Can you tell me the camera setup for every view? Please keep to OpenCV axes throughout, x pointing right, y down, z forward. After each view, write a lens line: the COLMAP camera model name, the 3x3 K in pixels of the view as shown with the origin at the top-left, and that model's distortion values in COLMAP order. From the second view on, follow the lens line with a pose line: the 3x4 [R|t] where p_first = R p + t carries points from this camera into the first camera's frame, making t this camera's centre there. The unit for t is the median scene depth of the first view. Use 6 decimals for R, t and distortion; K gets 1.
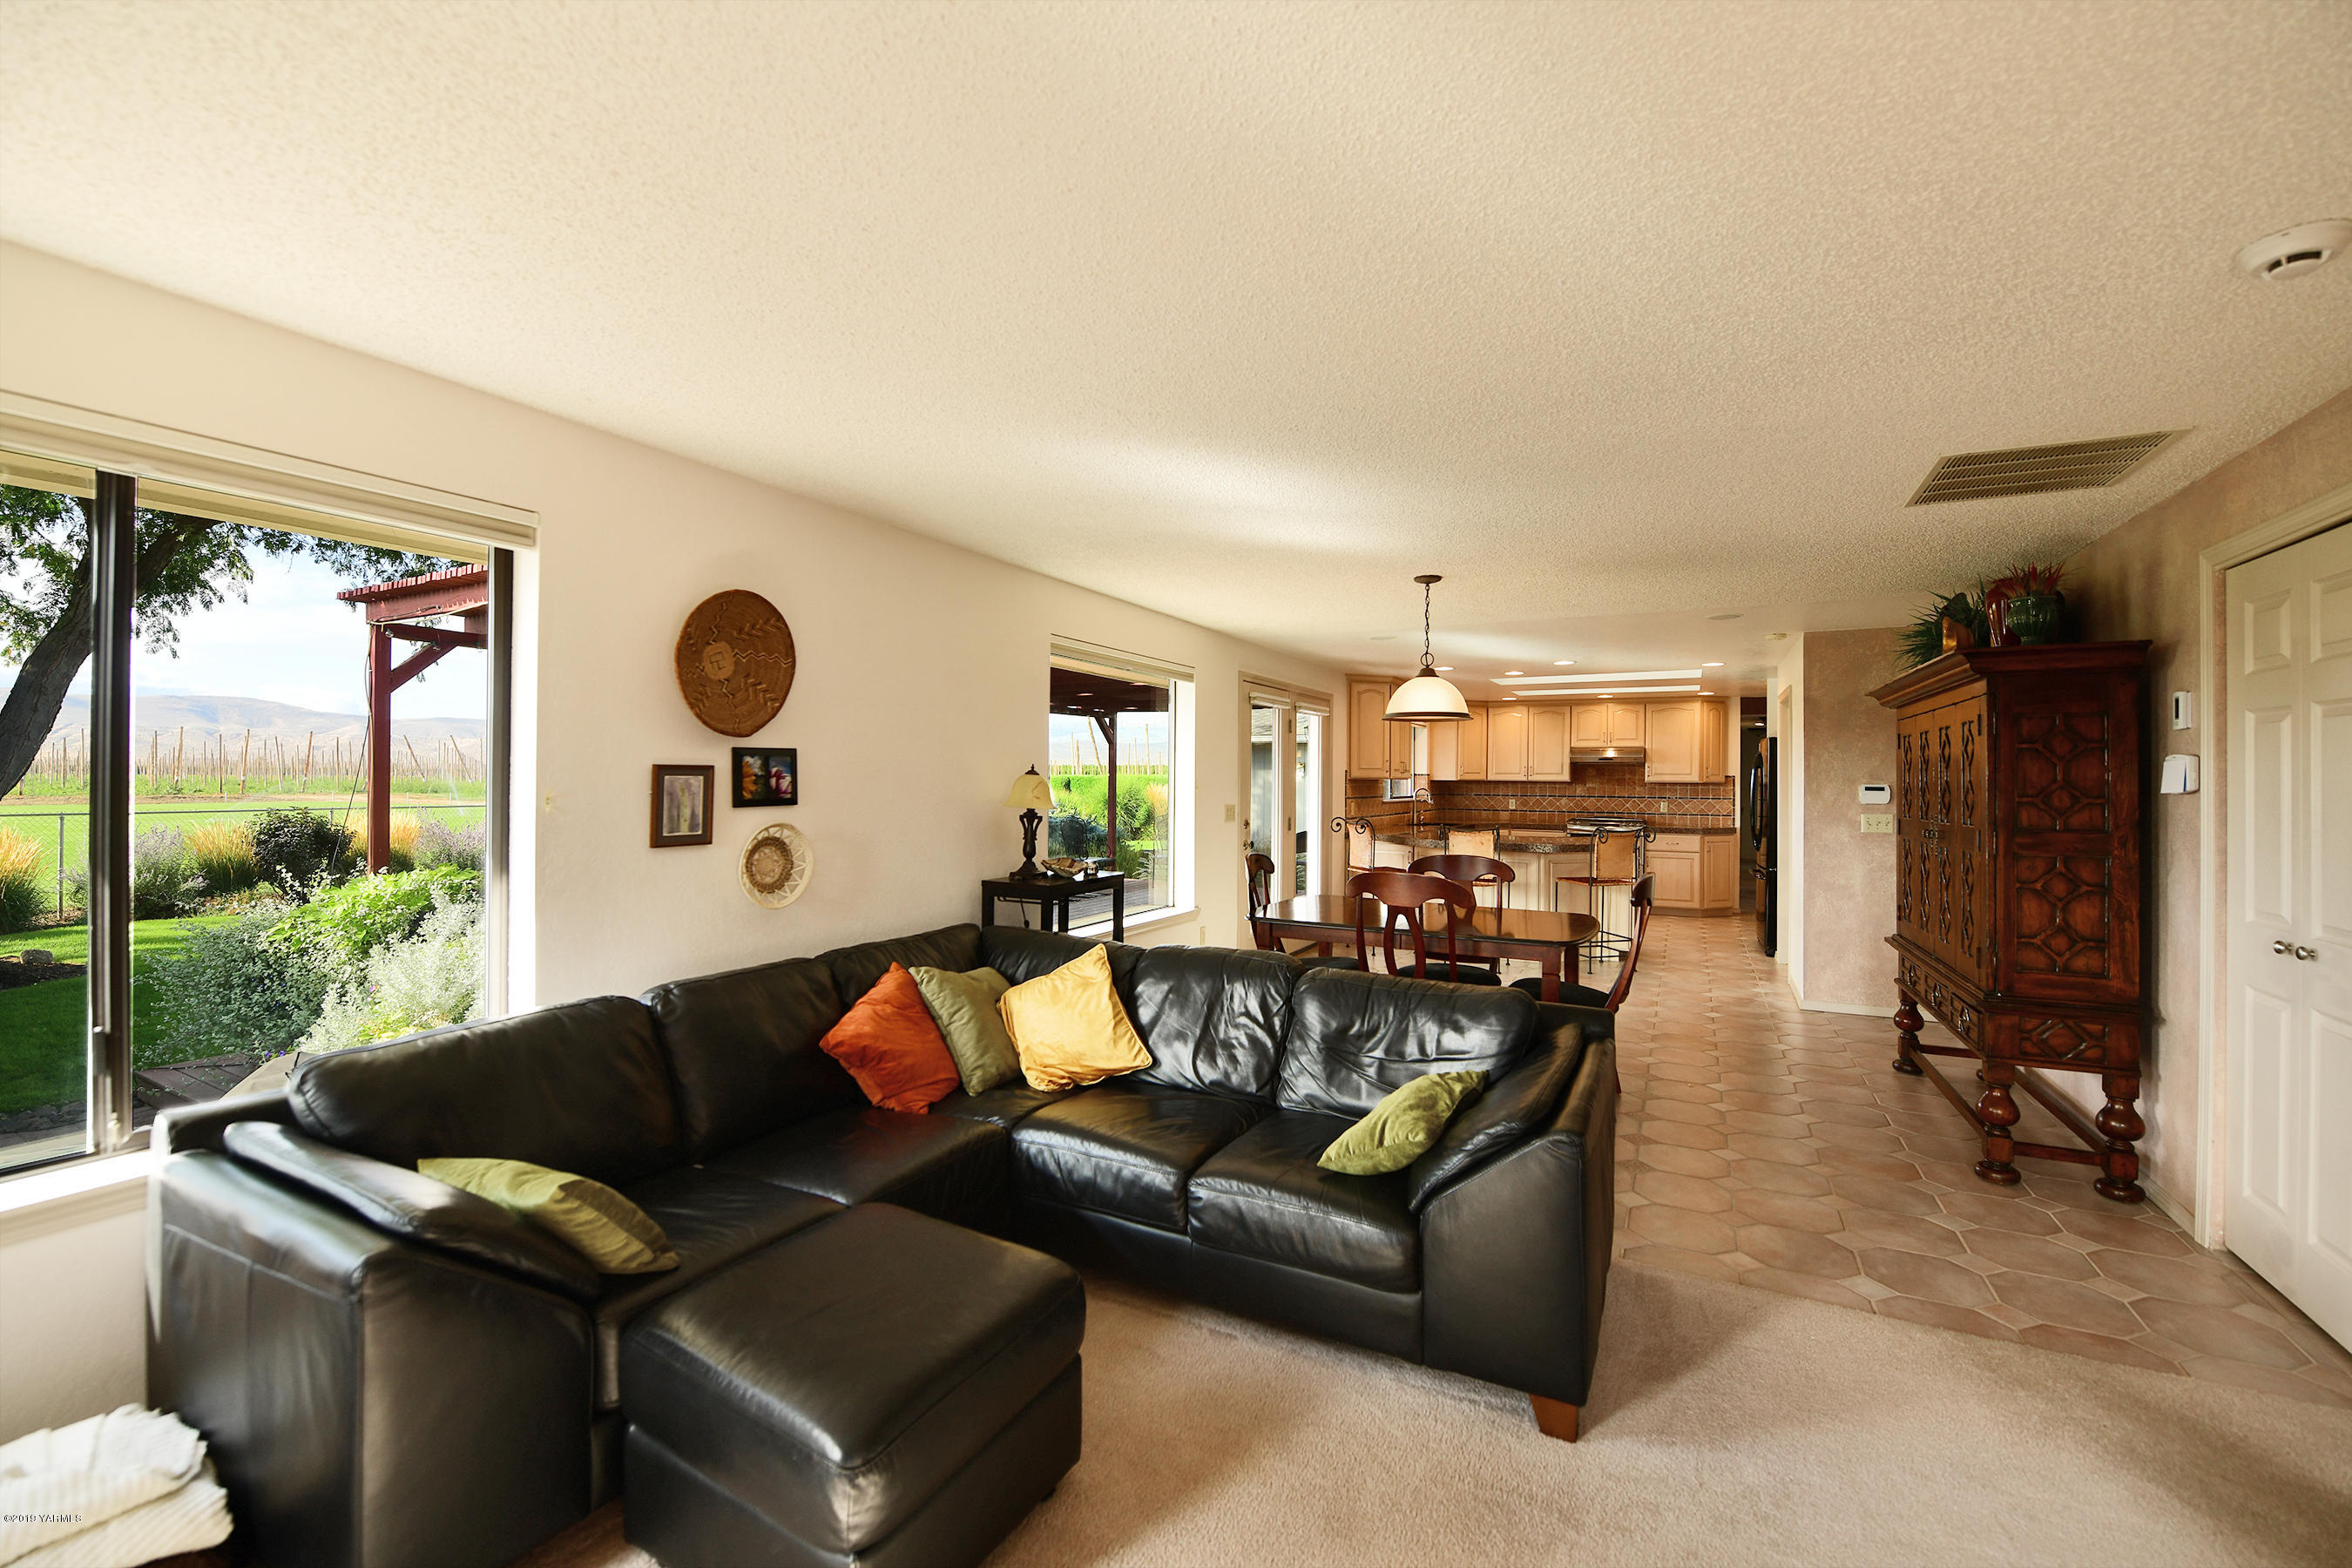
lens RADIAL K [[1015.7, 0, 1218.2], [0, 1015.7, 788.1], [0, 0, 1]] dist [0.003275, -0.005894]
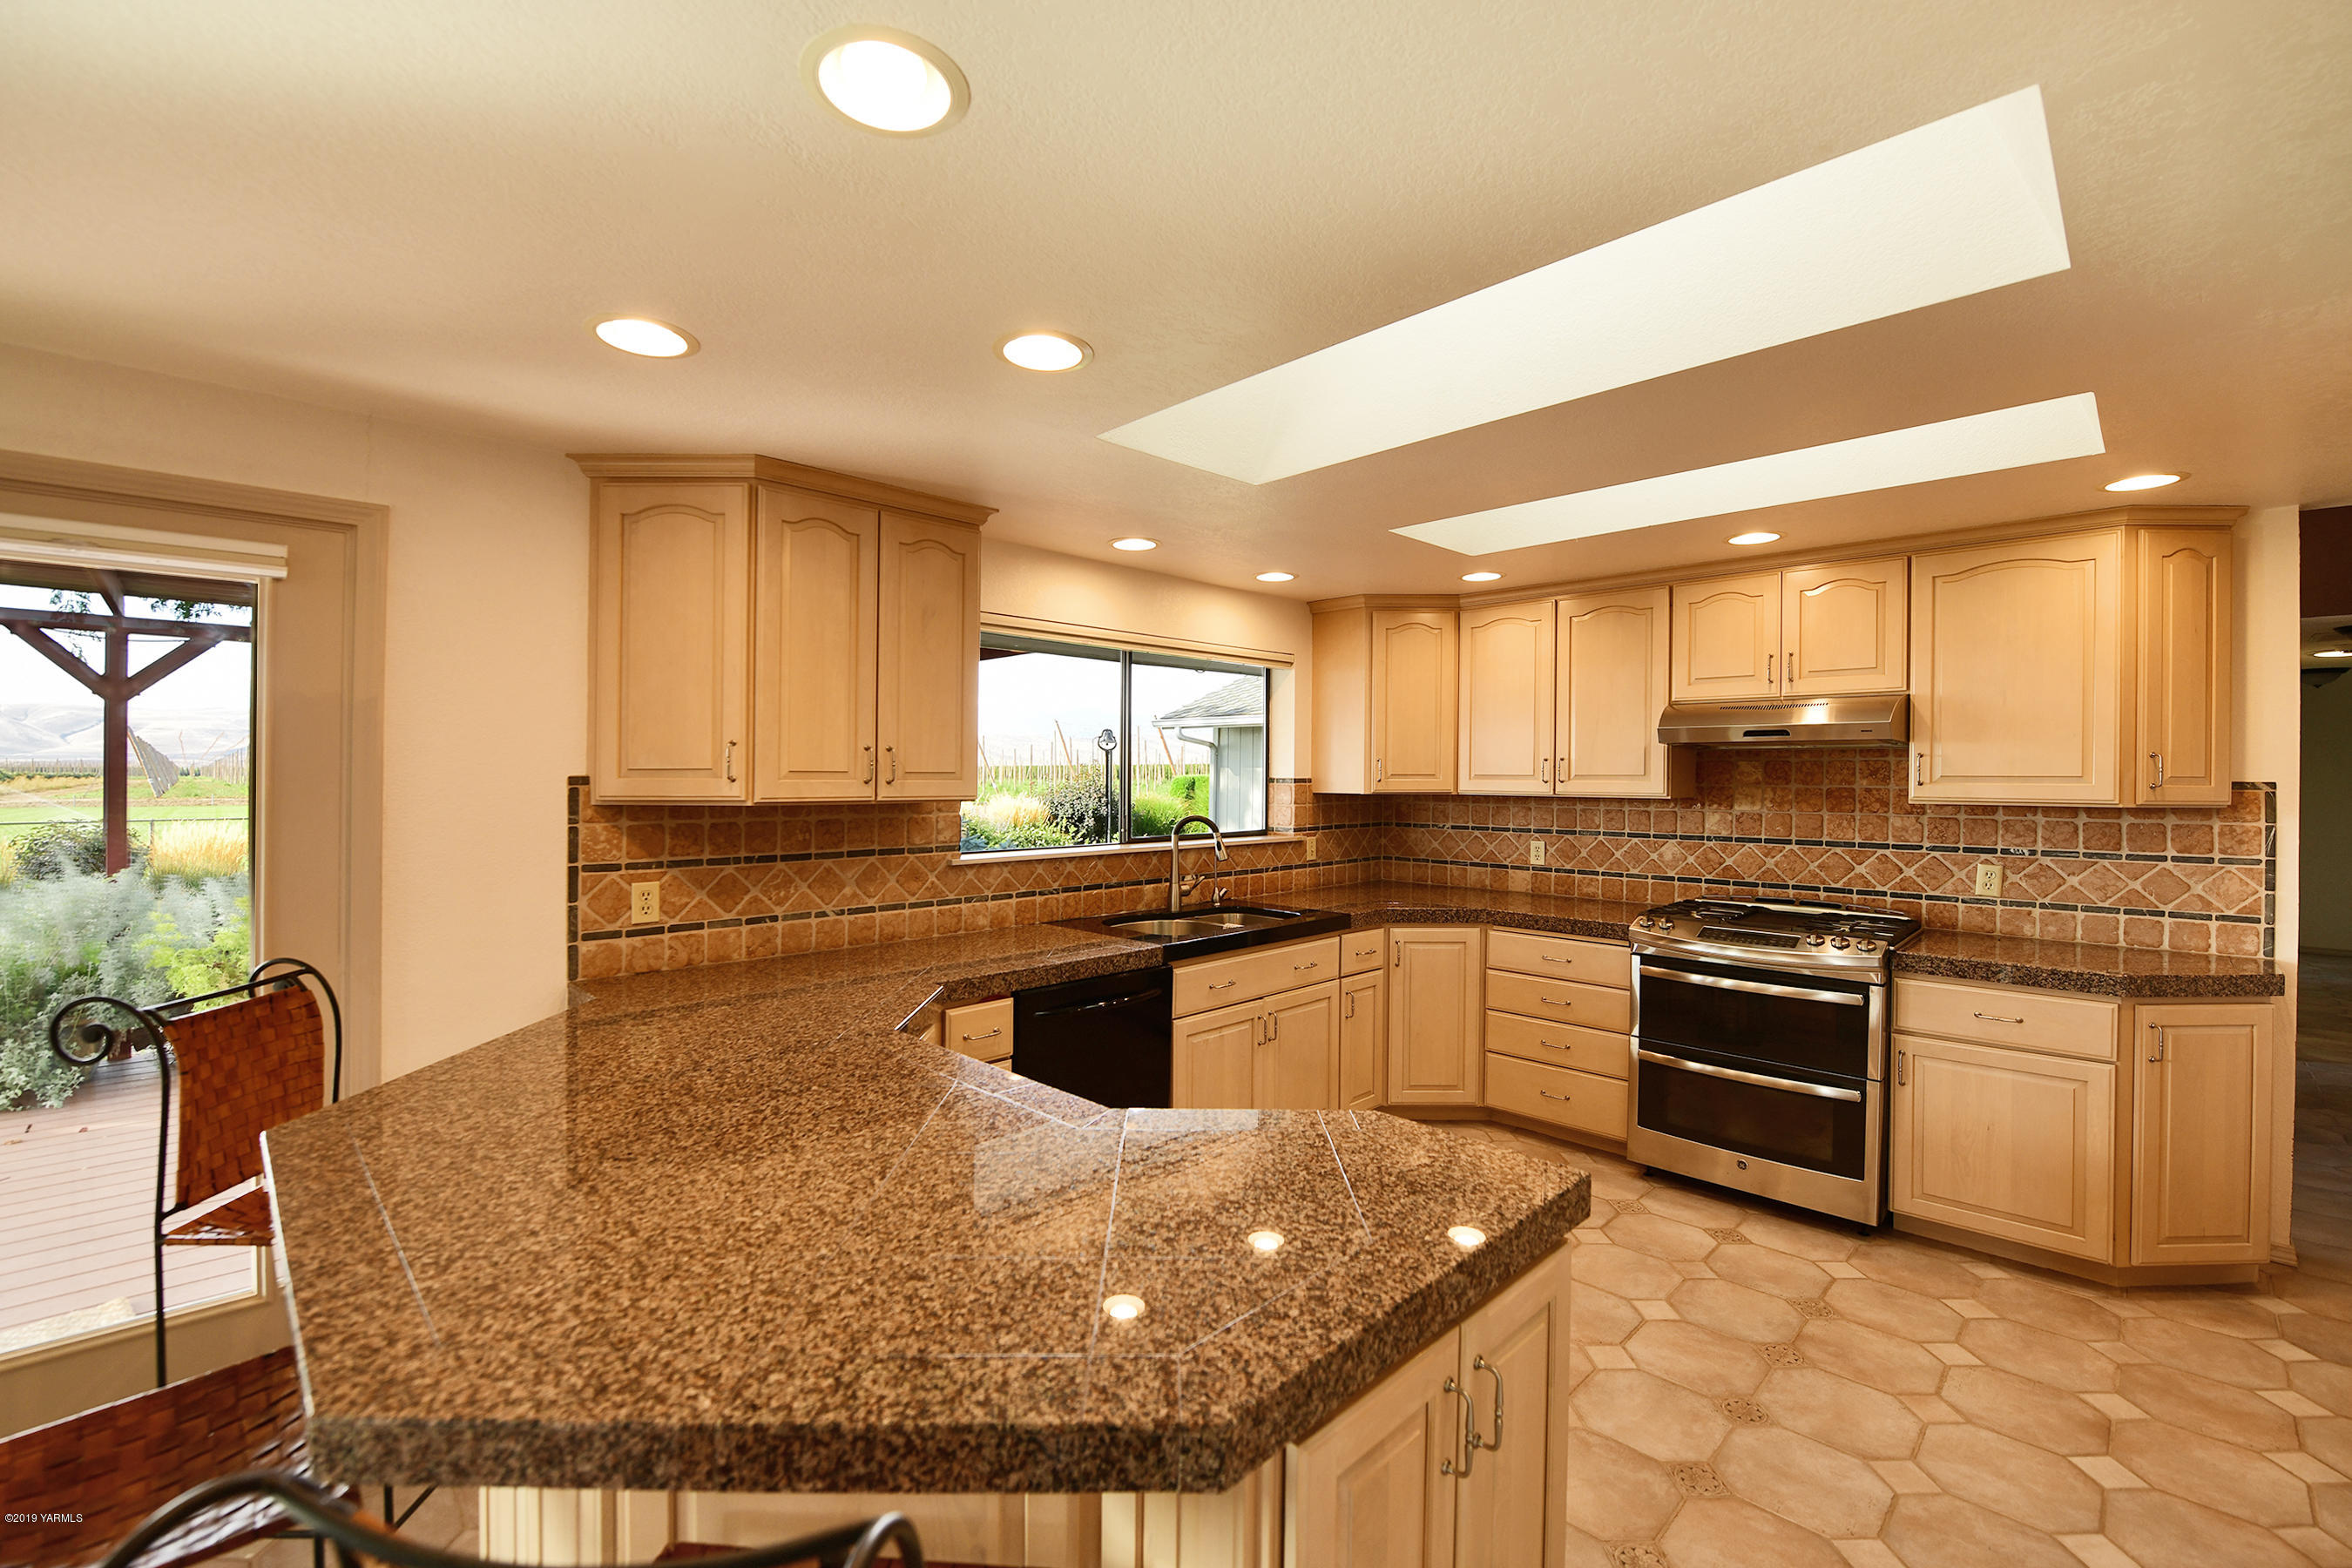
lens RADIAL K [[1015.7, 0, 1174.7], [0, 1015.7, 786.0], [0, 0, 1]] dist [0.003275, -0.005894]
pose [[0.938294, -0.004343, -0.345811, 0.313701], [0.004236, 0.999990, -0.001066, -0.011357], [0.345812, -0.000464, 0.938304, 0.621359]]
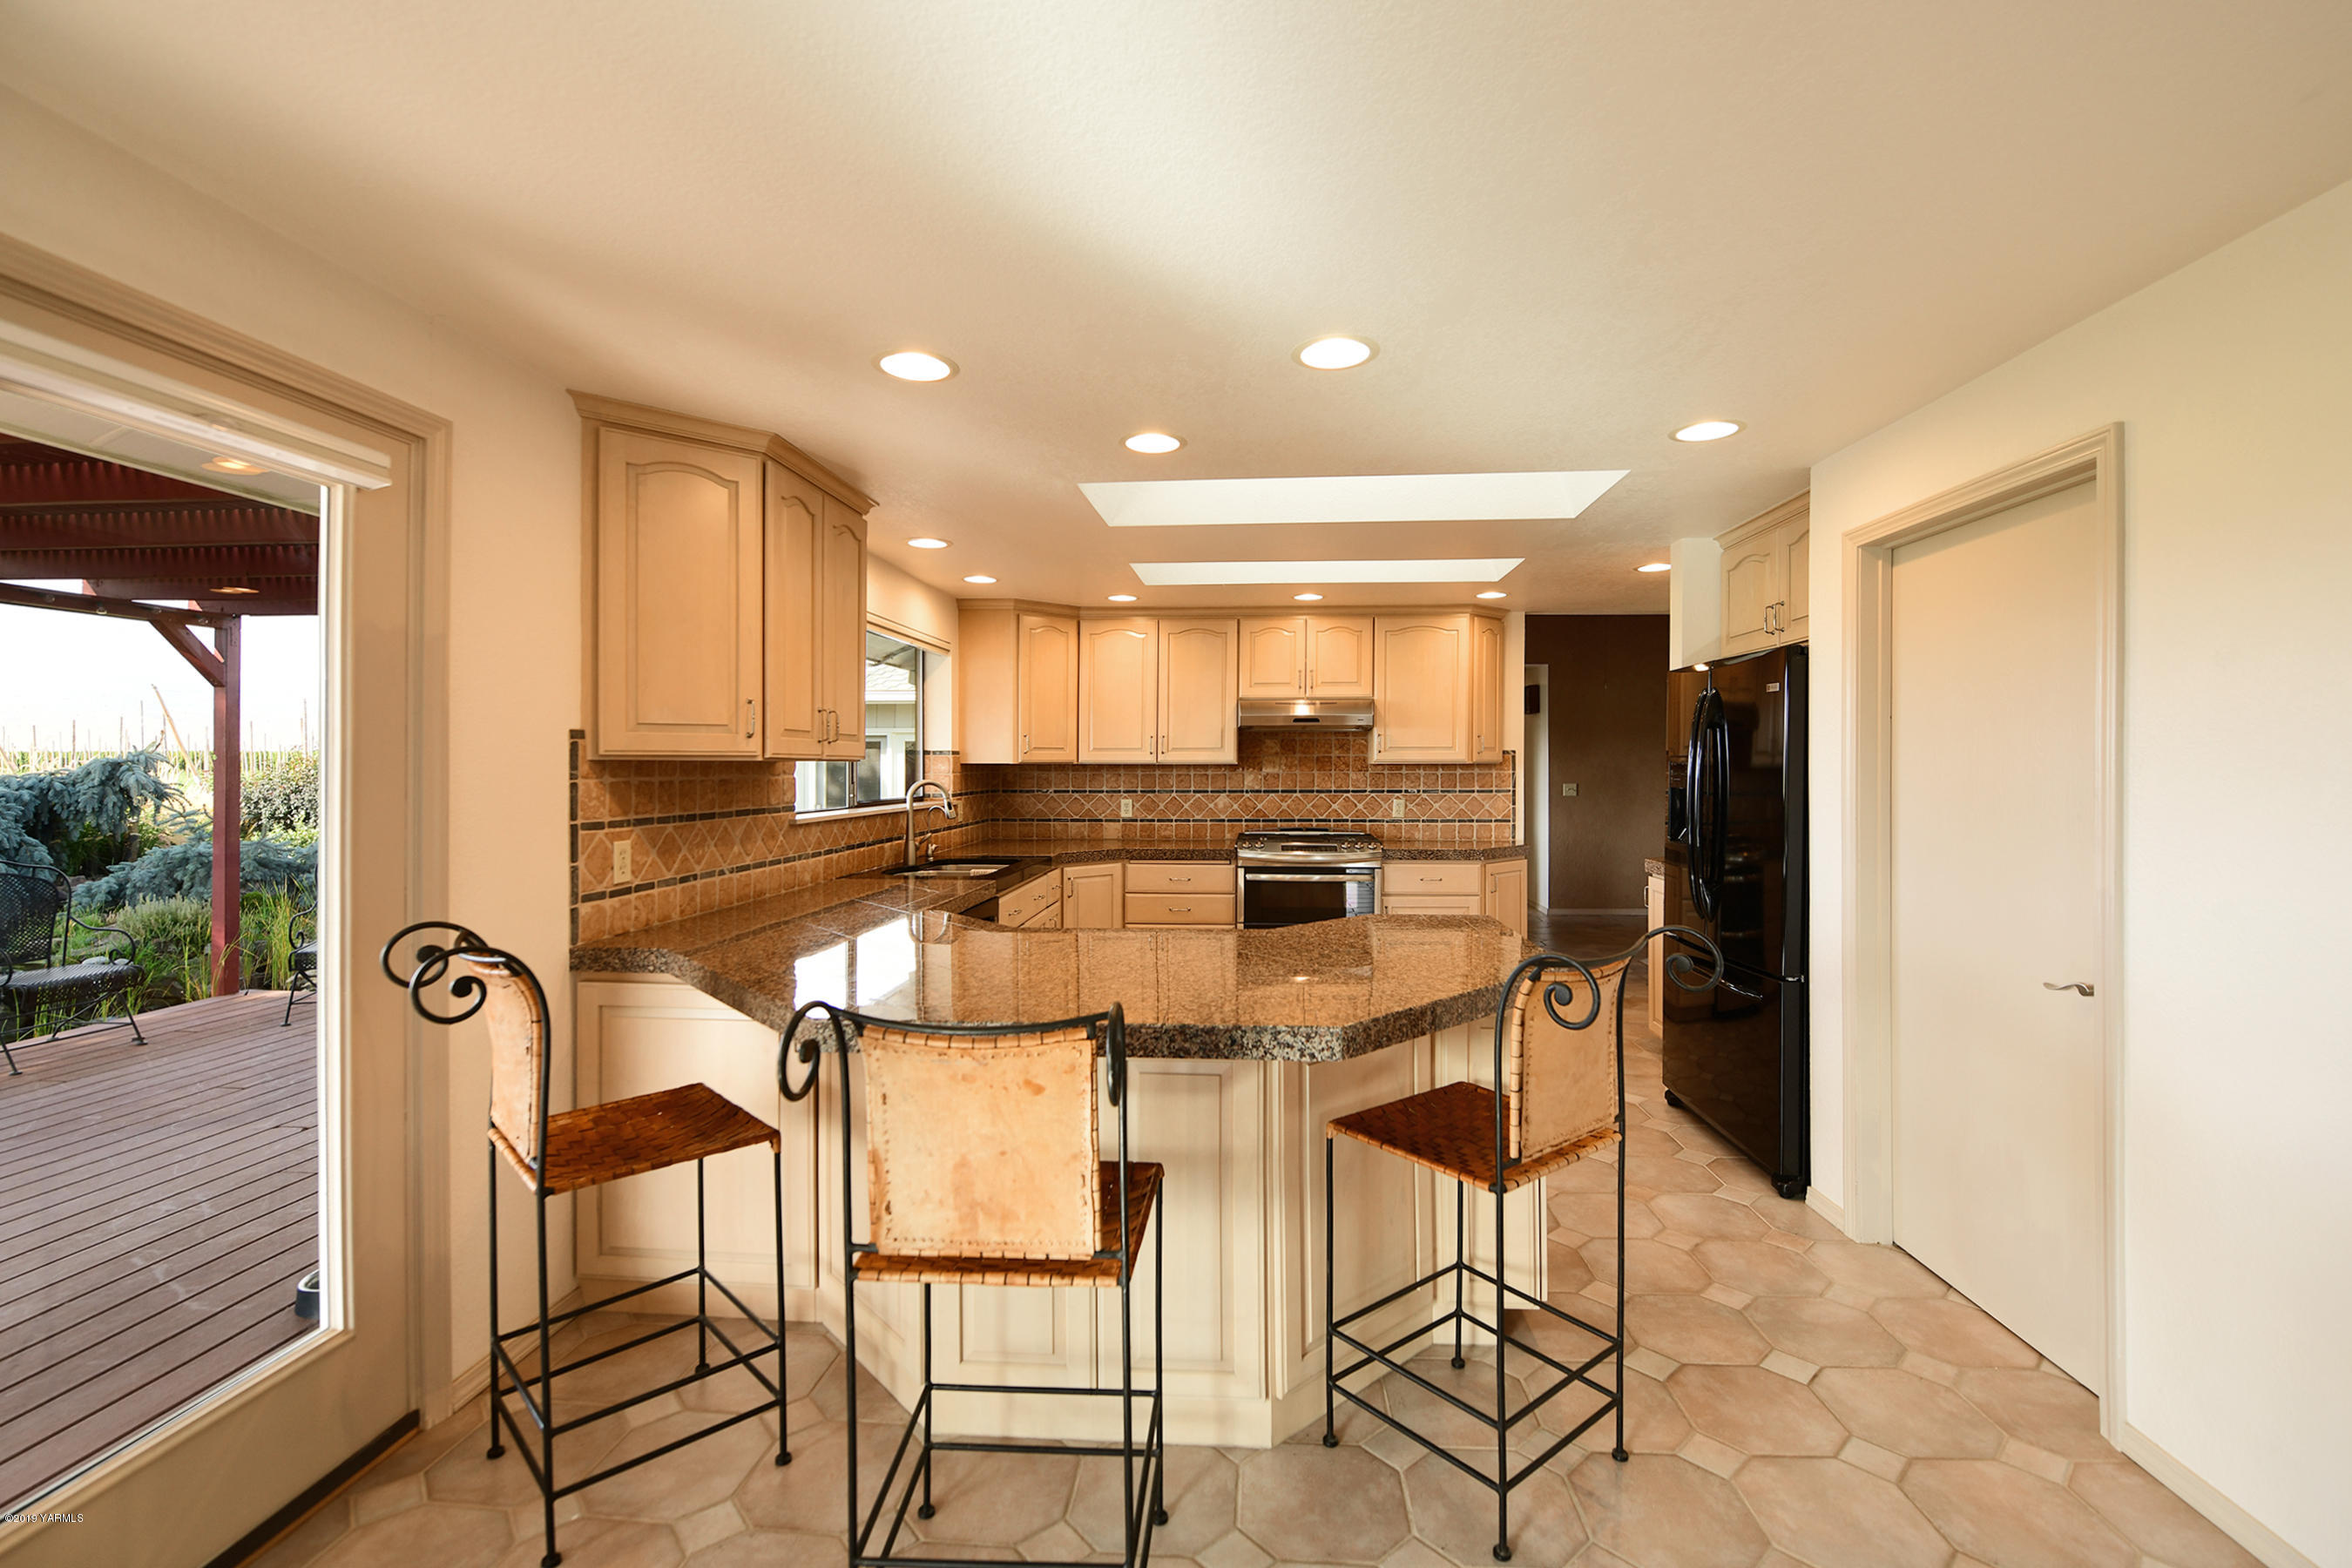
lens RADIAL K [[1015.7, 0, 1197.8], [0, 1015.7, 770.6], [0, 0, 1]] dist [0.003275, -0.005894]
pose [[0.933242, -0.014358, 0.358963, 0.145246], [0.015678, 0.999877, -0.000768, -0.002871], [-0.358907, 0.006345, 0.933352, 0.534290]]
